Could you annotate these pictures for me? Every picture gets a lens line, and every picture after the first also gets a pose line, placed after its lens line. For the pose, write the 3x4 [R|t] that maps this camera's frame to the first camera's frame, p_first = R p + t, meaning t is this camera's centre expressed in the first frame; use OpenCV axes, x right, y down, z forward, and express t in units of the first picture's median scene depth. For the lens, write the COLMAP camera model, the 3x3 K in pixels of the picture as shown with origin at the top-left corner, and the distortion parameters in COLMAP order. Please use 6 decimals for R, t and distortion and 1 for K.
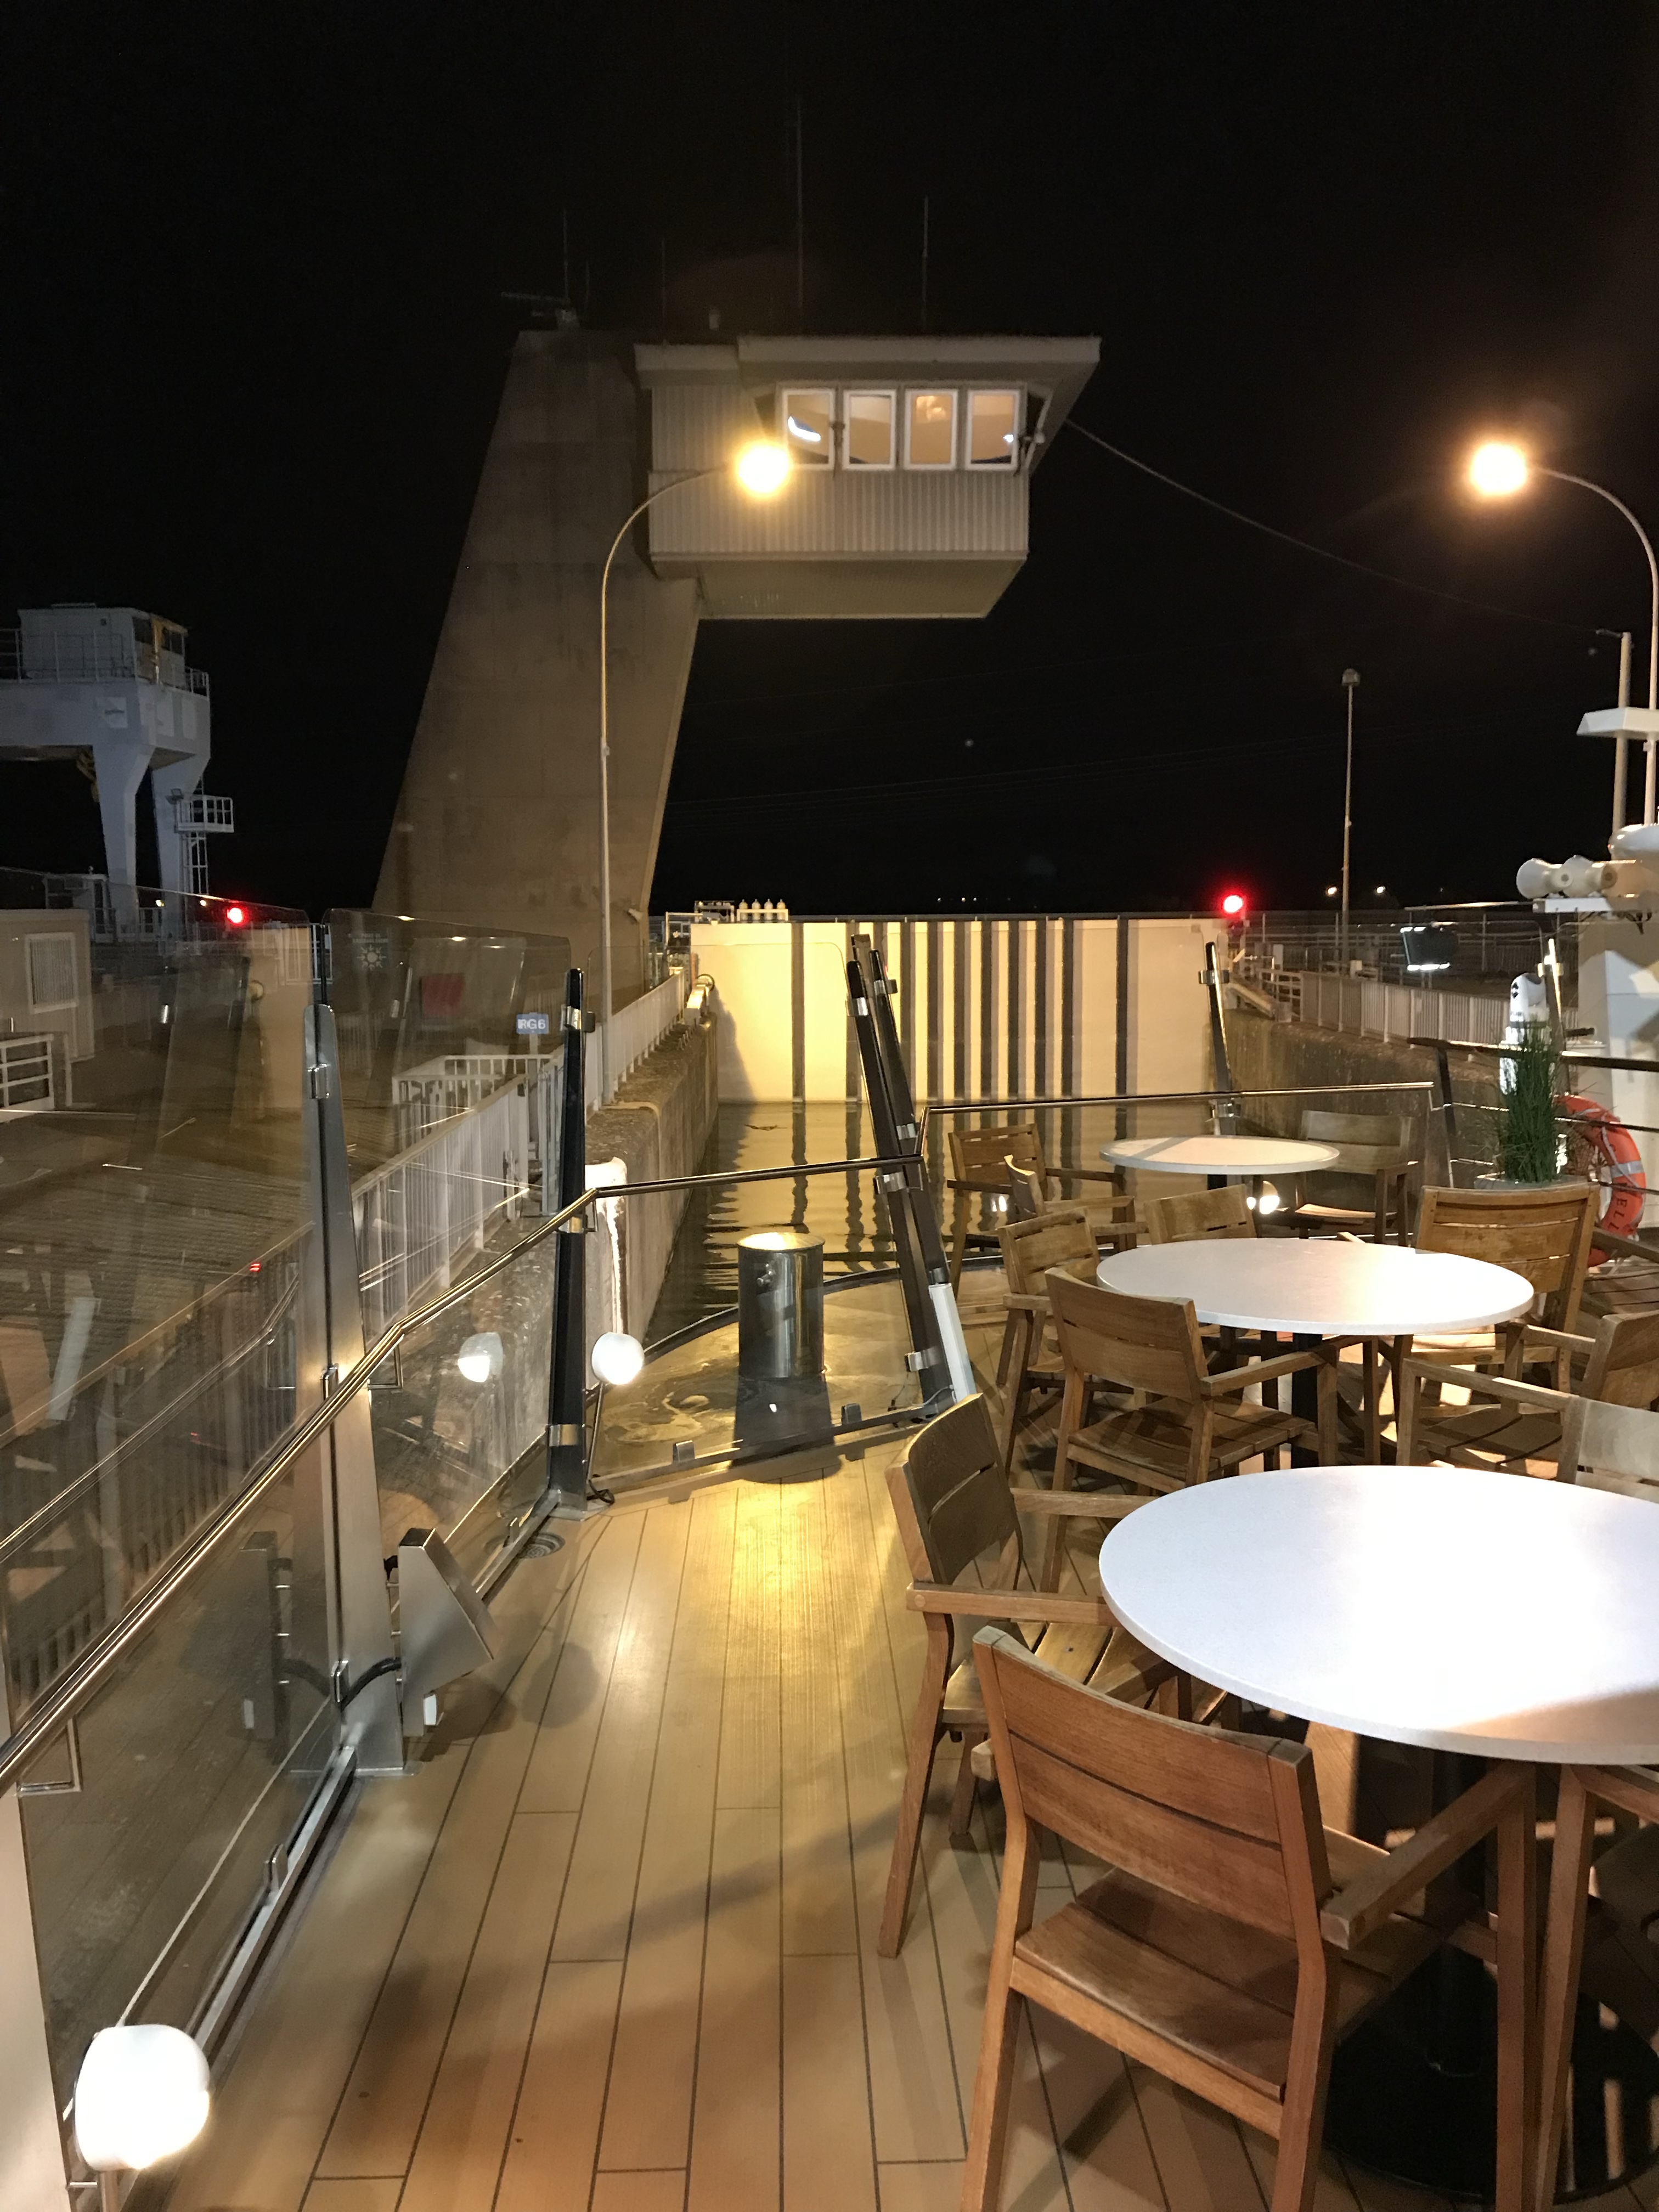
lens RADIAL K [[1609.8, 0, 829.5], [0, 1609.8, 1106.0], [0, 0, 1]] dist [0.056418, -0.000721]
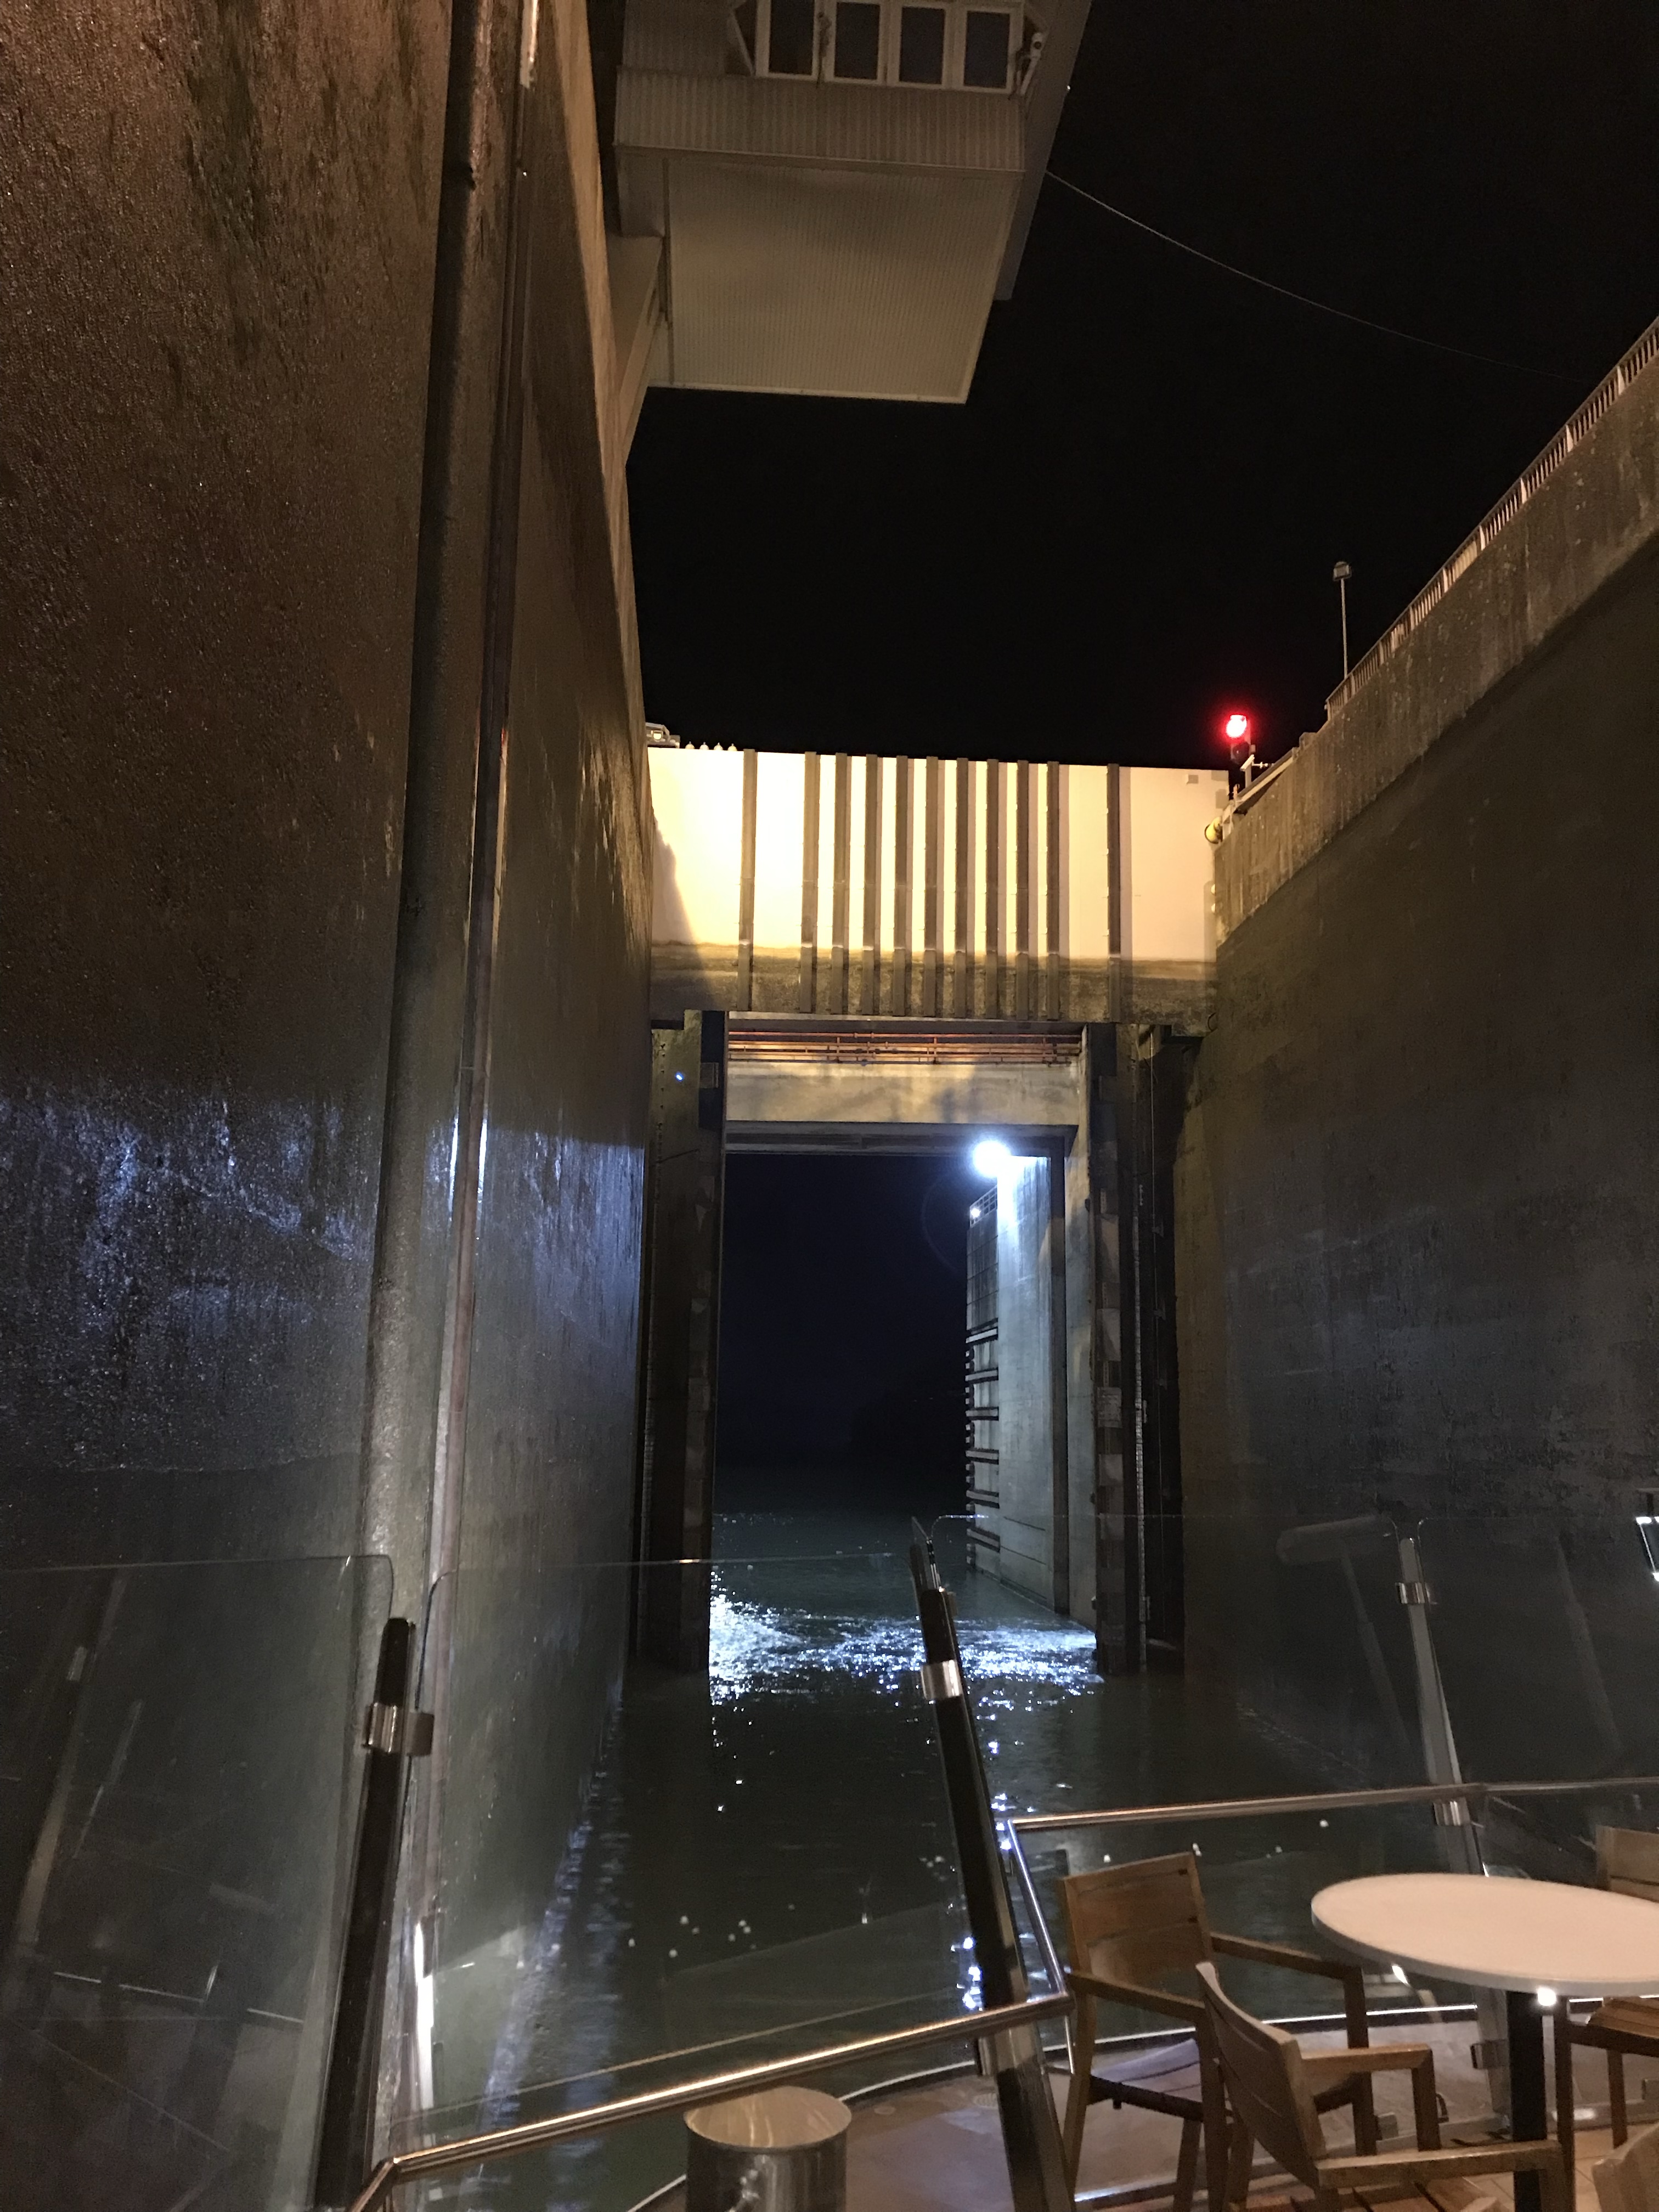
lens RADIAL K [[1609.8, 0, 829.5], [0, 1609.8, 1106.0], [0, 0, 1]] dist [0.056418, -0.000721]
pose [[0.998626, 0.036991, 0.037117, -0.002572], [-0.023961, 0.952257, -0.304357, 0.341553], [-0.046604, 0.303049, 0.951835, 0.207506]]
